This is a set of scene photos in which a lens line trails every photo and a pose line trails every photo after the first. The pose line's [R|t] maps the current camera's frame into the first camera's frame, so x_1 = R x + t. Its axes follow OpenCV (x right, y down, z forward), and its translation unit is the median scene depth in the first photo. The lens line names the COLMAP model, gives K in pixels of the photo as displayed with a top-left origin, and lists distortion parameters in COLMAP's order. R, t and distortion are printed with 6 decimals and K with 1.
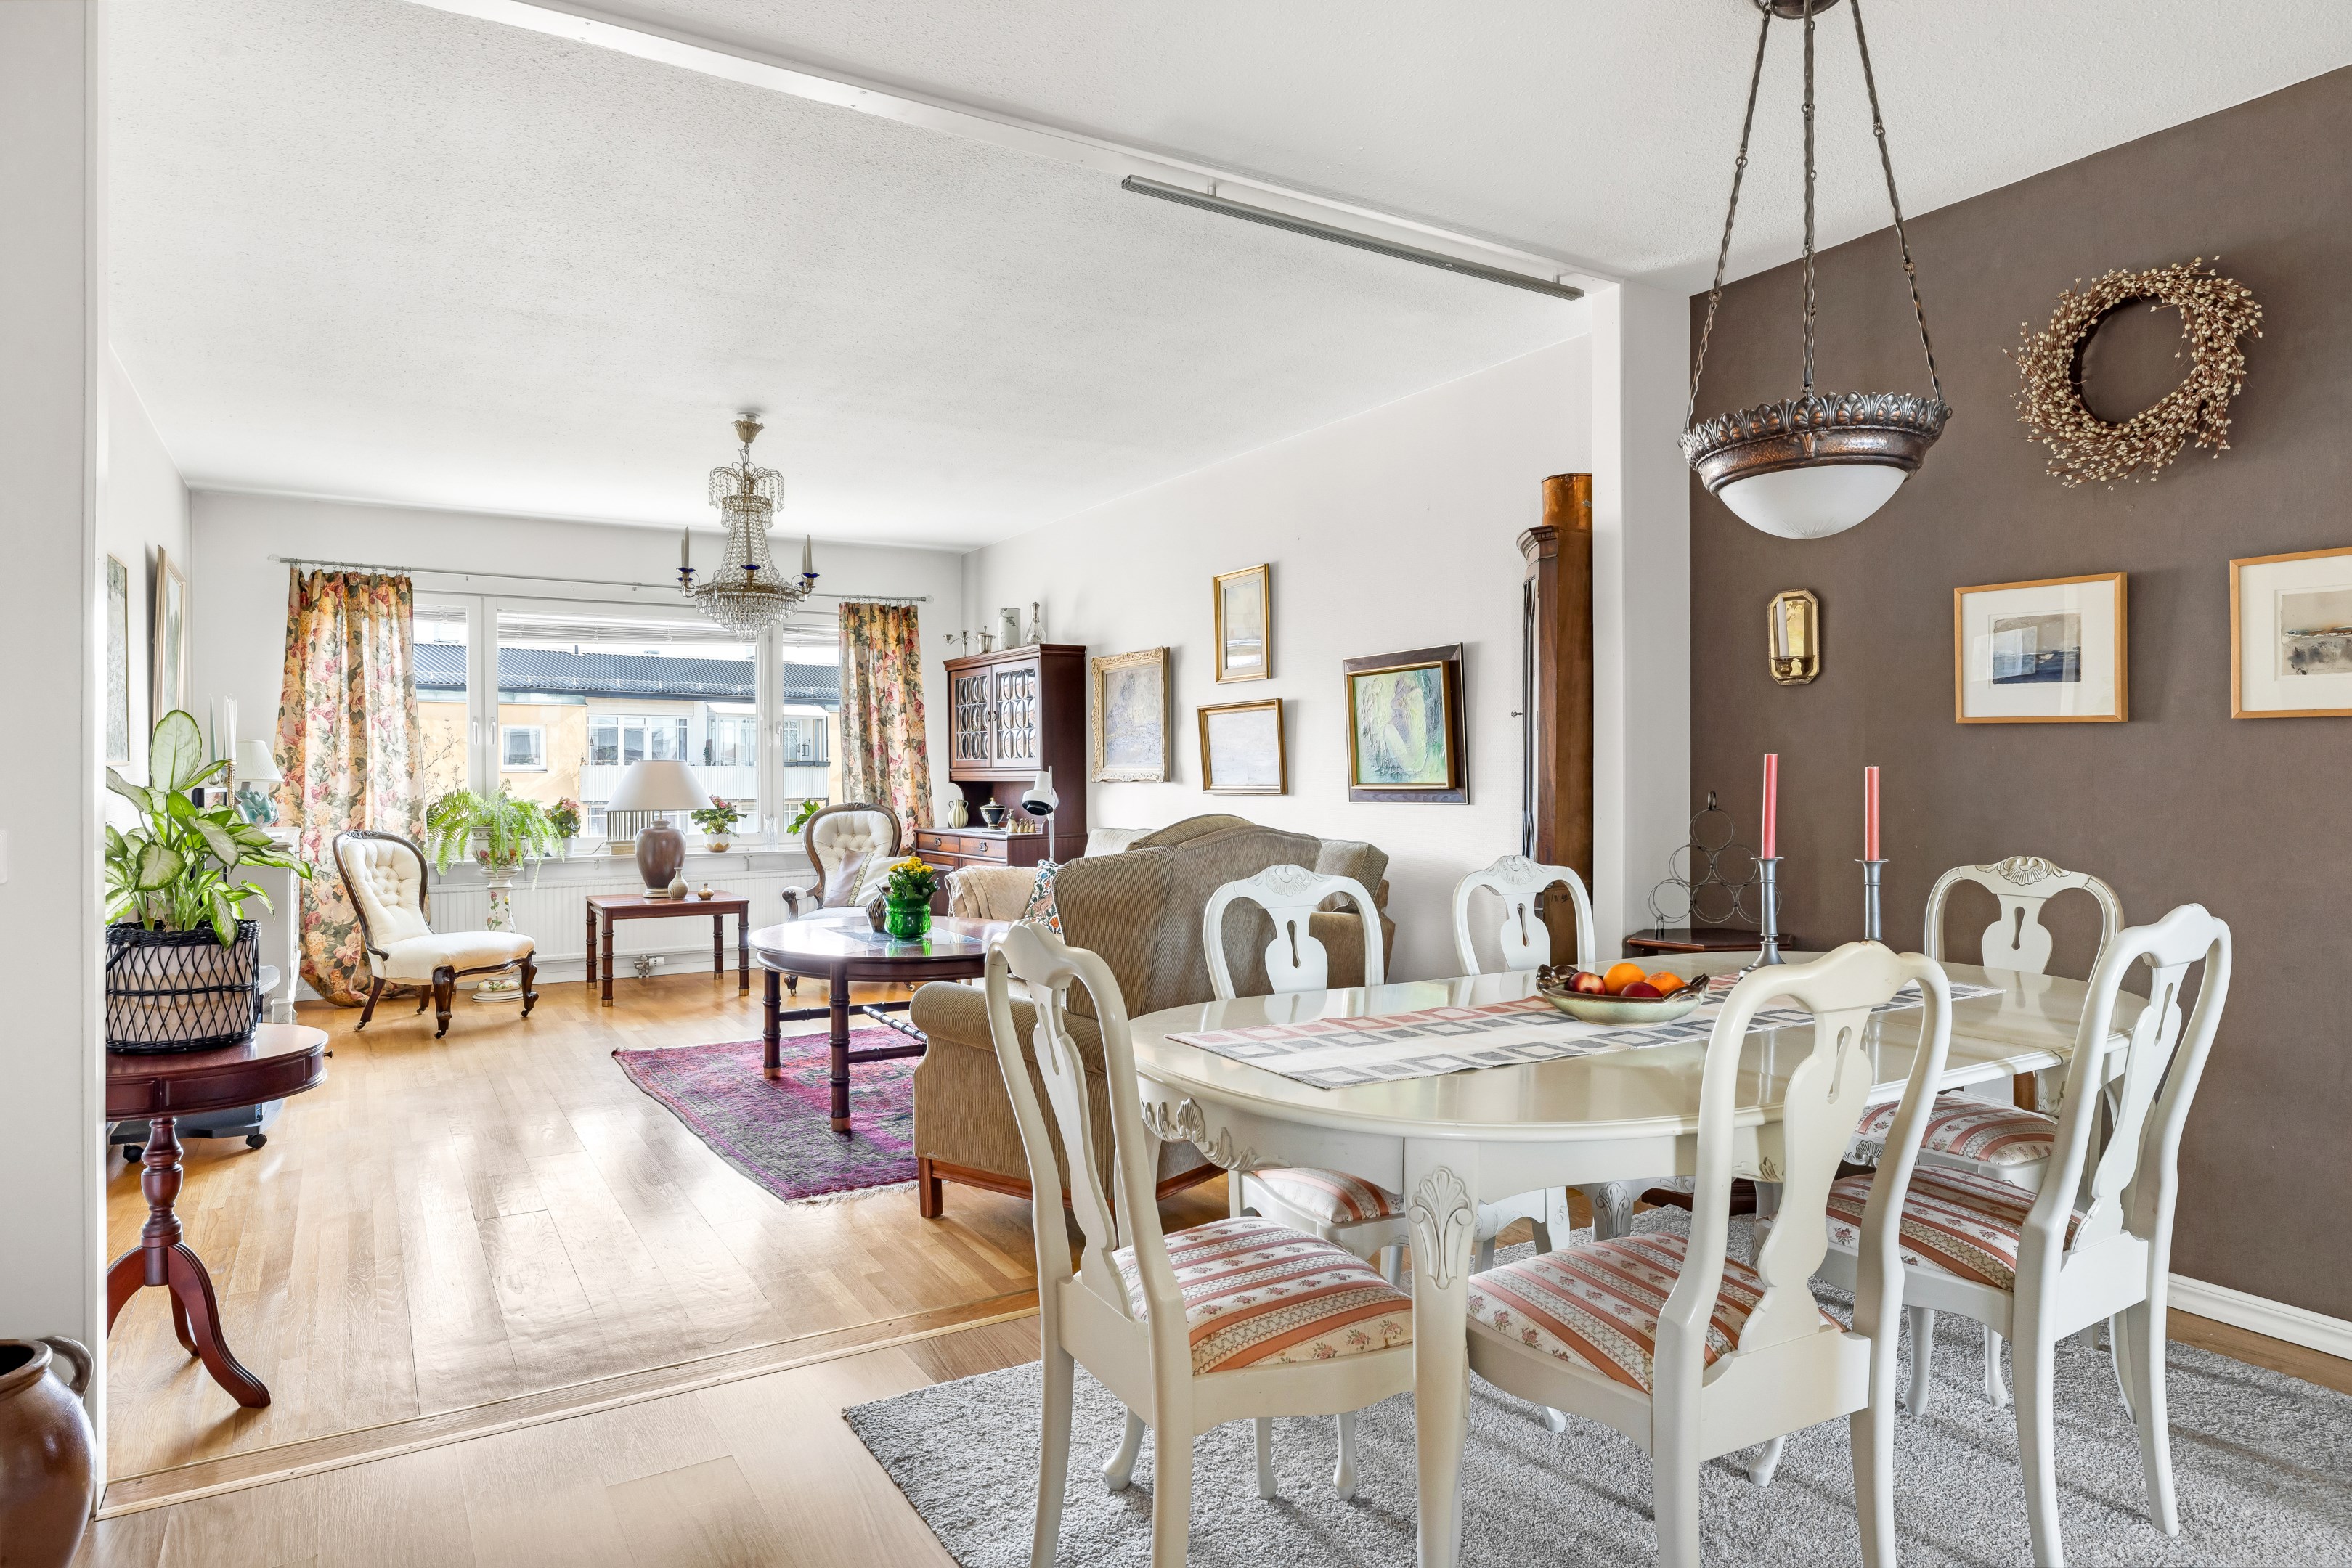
lens RADIAL K [[1381.8, 0, 1176.0], [0, 1381.8, 784.0], [0, 0, 1]] dist [-0.002582, 0.000160]
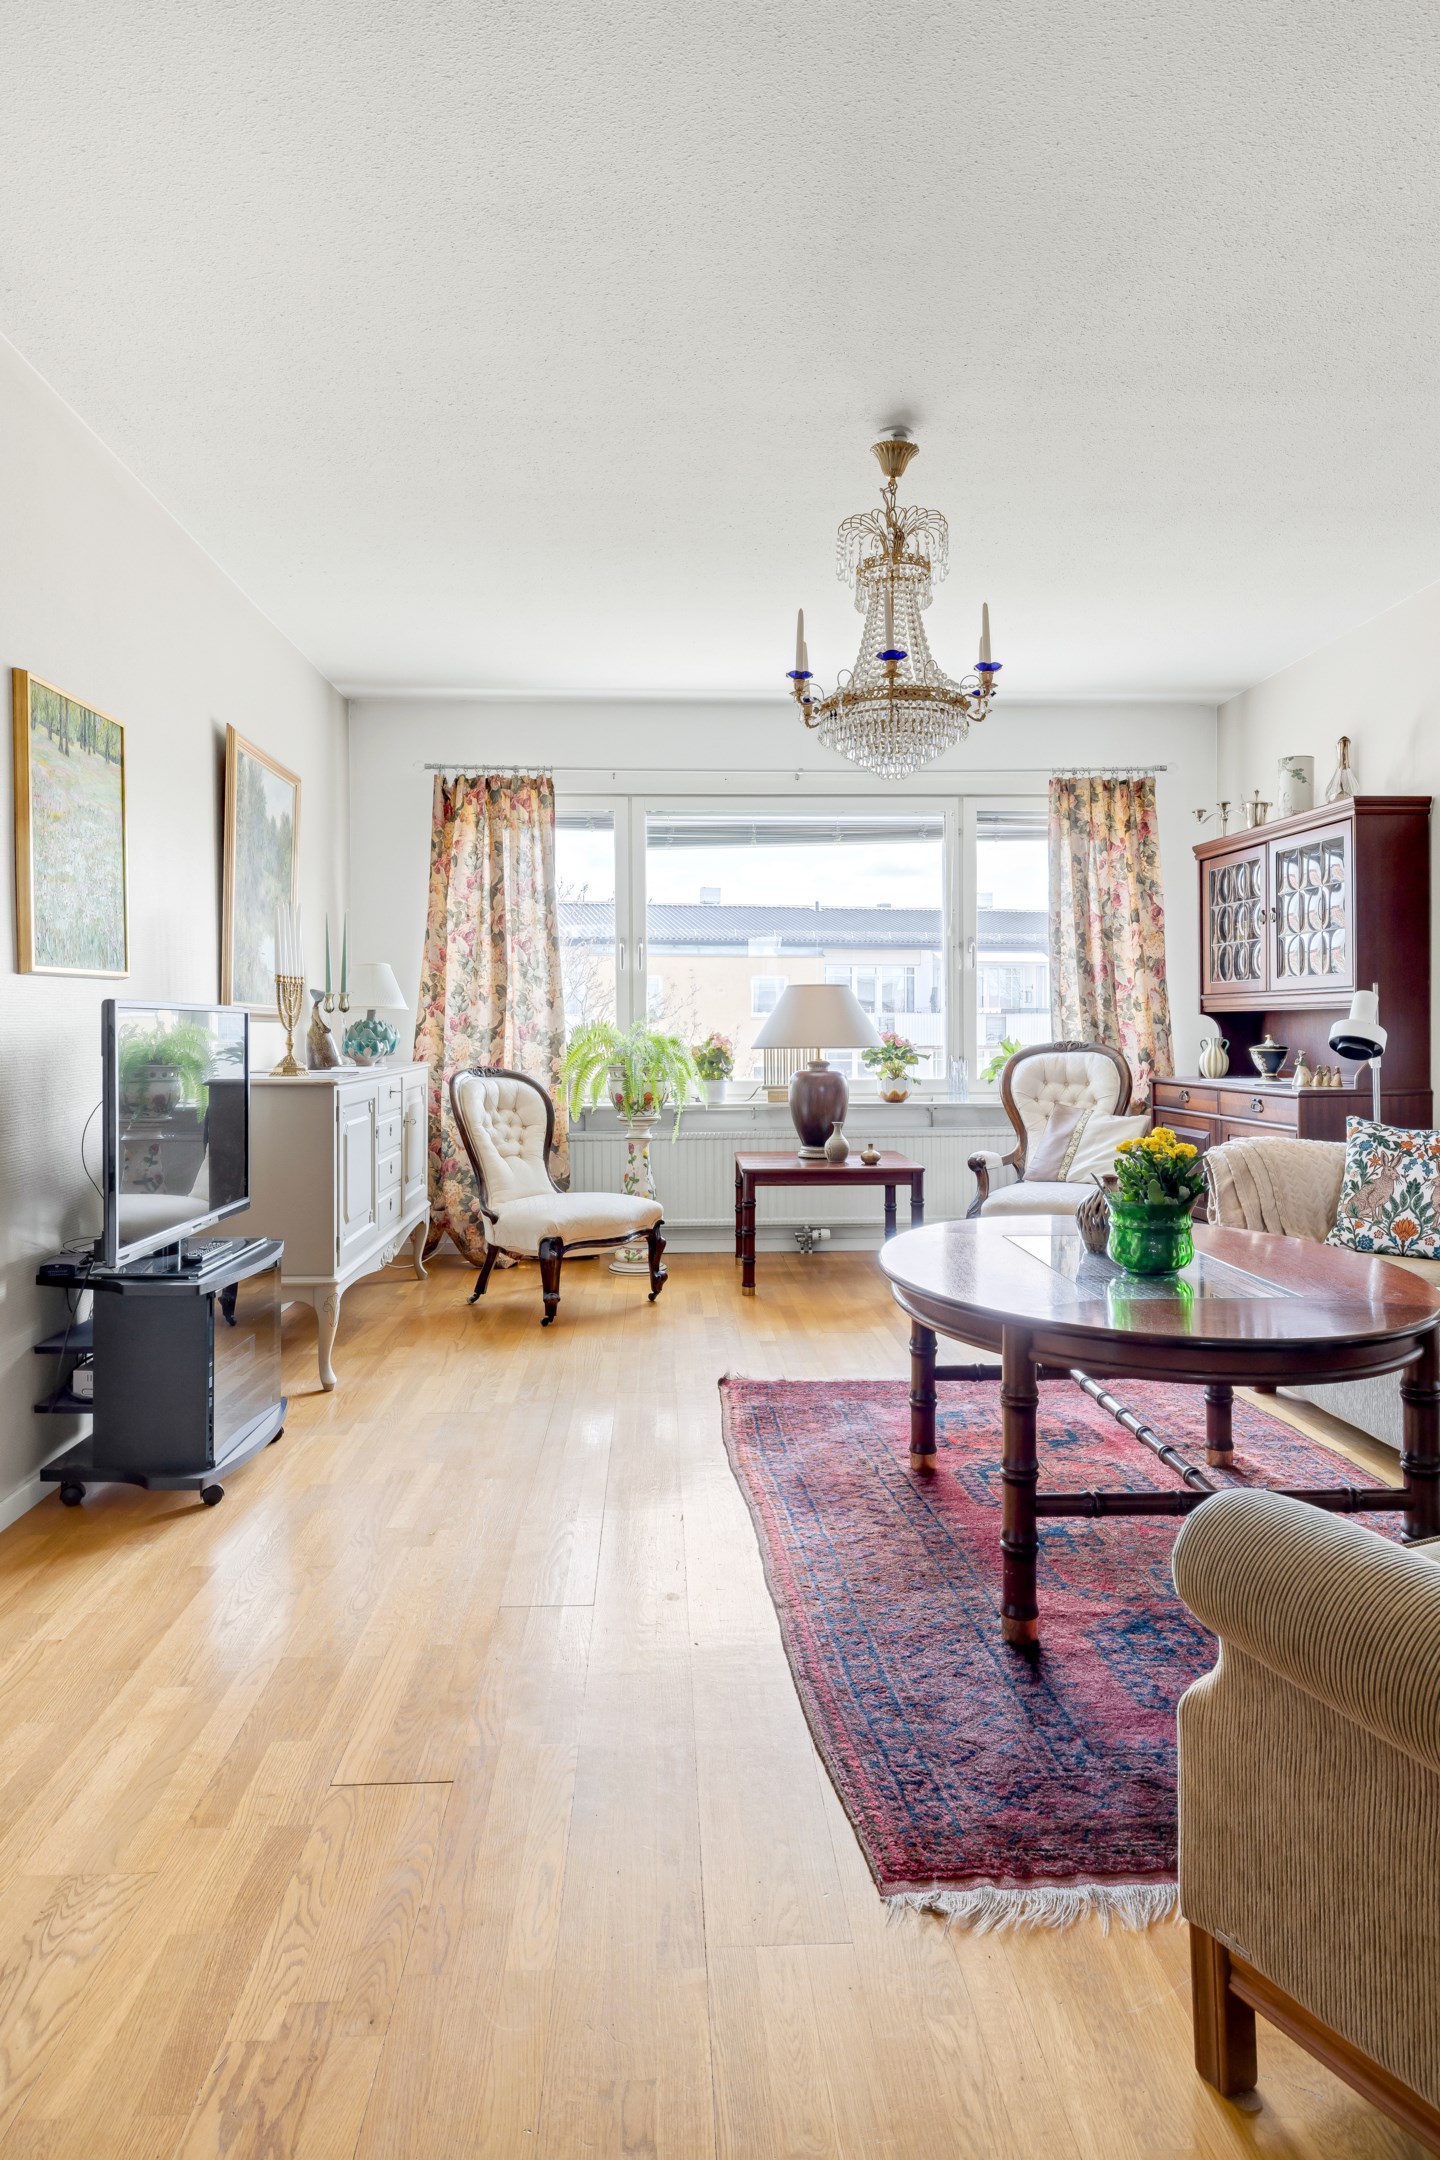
lens RADIAL K [[1332.1, 0, 705.5], [0, 1332.1, 1040.2], [0, 0, 1]] dist [-0.004578, -0.000118]
pose [[0.876490, 0.005470, -0.481389, -0.066415], [-0.003053, 0.999978, 0.005804, 0.010912], [0.481410, -0.003618, 0.876488, 0.316873]]
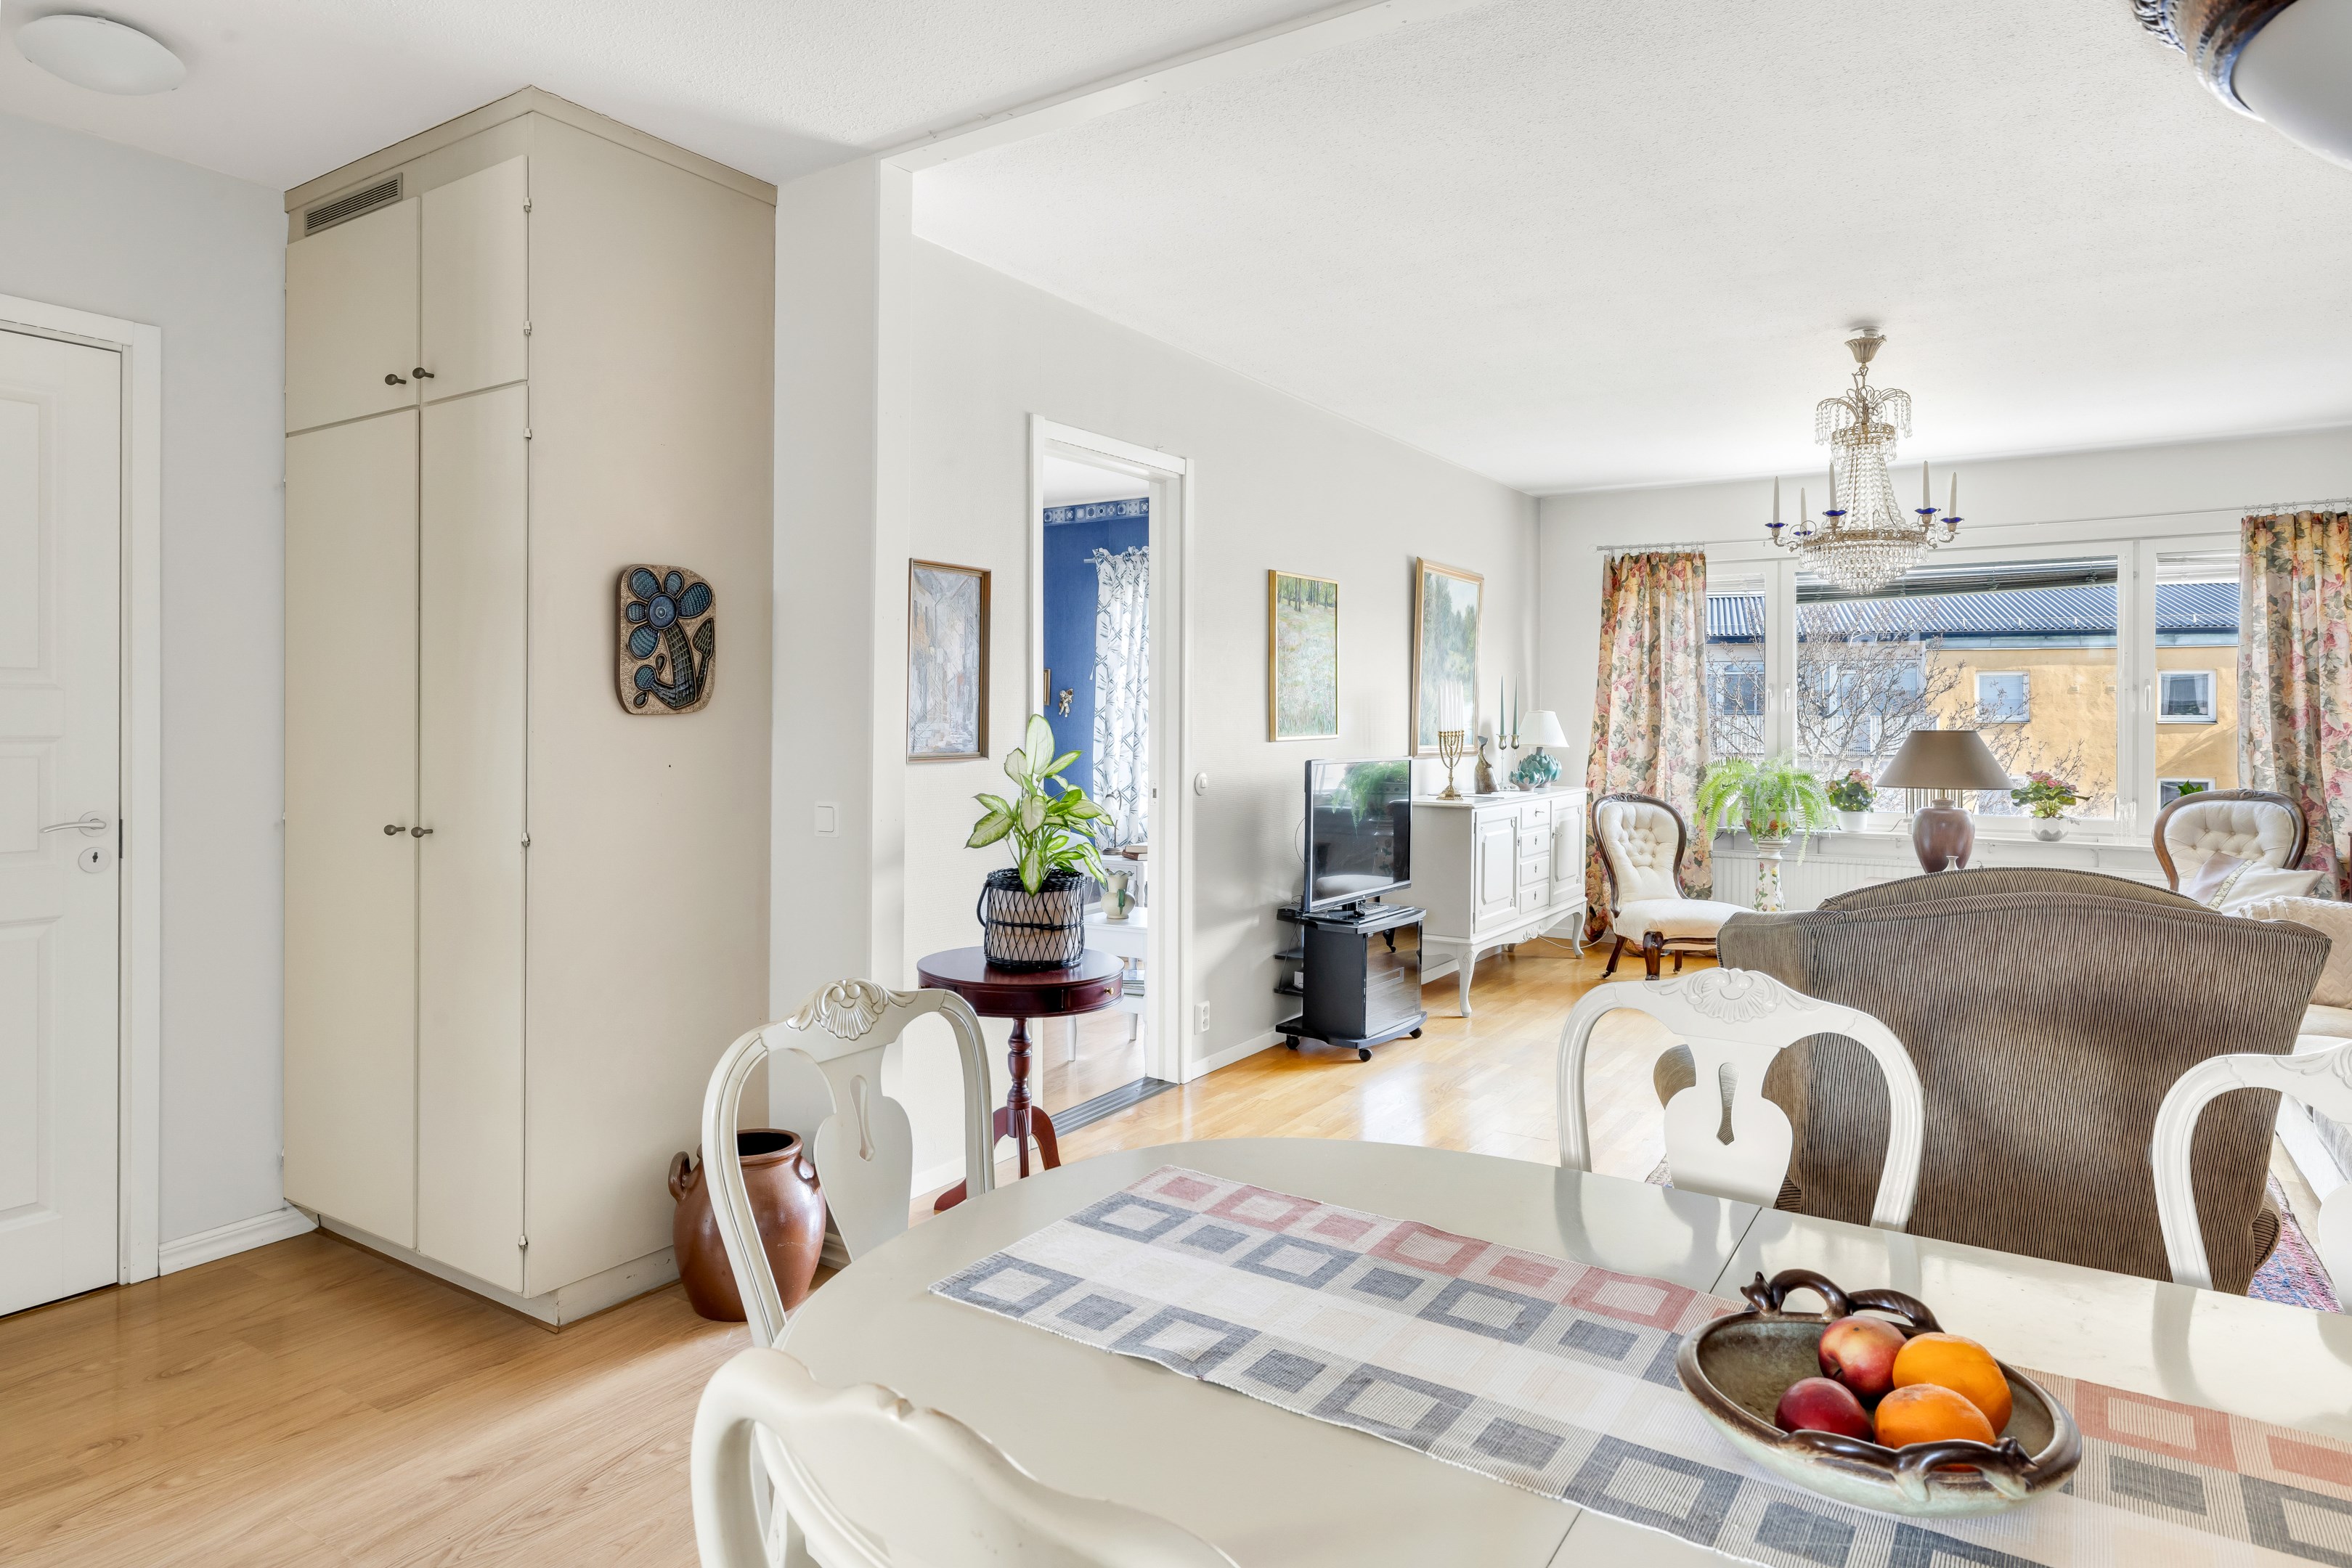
lens RADIAL K [[1373.1, 0, 1182.3], [0, 1373.1, 741.4], [0, 0, 1]] dist [0.000981, -0.000294]
pose [[0.439546, 0.021522, -0.897962, 0.203500], [-0.013683, 0.999757, 0.017264, -0.019628], [0.898116, 0.004698, 0.439734, 0.202230]]
